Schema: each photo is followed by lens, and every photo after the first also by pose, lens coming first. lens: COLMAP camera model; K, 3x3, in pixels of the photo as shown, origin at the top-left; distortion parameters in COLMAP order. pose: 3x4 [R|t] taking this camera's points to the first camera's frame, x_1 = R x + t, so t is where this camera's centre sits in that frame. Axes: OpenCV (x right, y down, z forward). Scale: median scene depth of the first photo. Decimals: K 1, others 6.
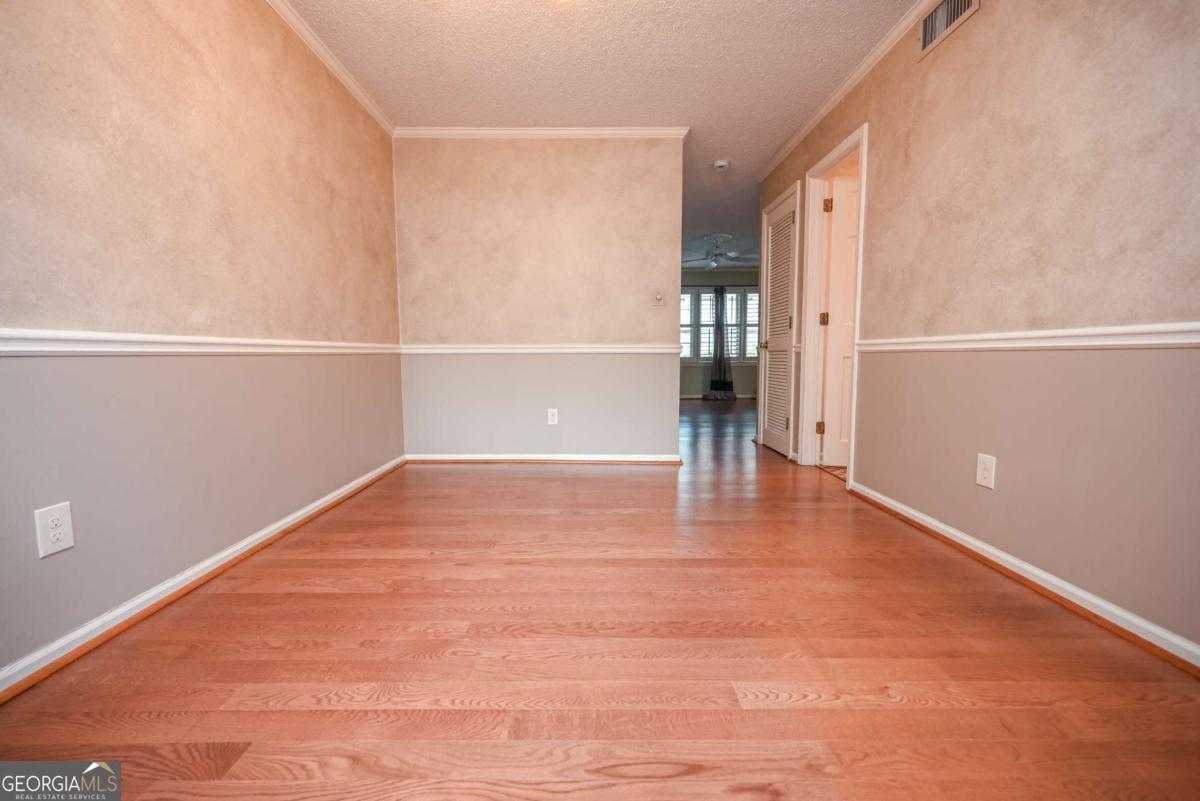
lens RADIAL K [[476.4, 0, 593.6], [0, 476.4, 399.1], [0, 0, 1]] dist [-0.000327, 0.000461]
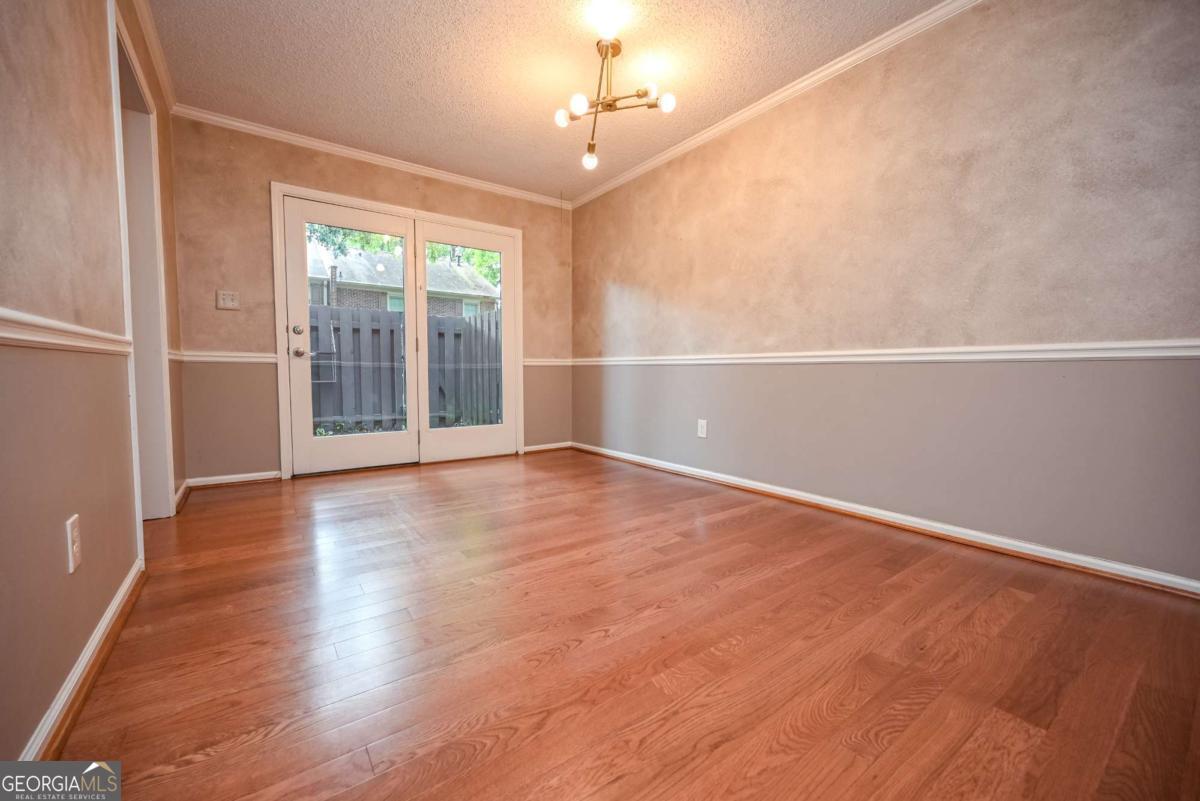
lens RADIAL K [[476.4, 0, 594.7], [0, 476.4, 398.1], [0, 0, 1]] dist [-0.000327, 0.000461]
pose [[-0.814052, 0.038453, -0.579517, 0.609576], [-0.052391, 0.988876, 0.139210, -0.159058], [0.578423, 0.143686, -0.802982, 1.829826]]
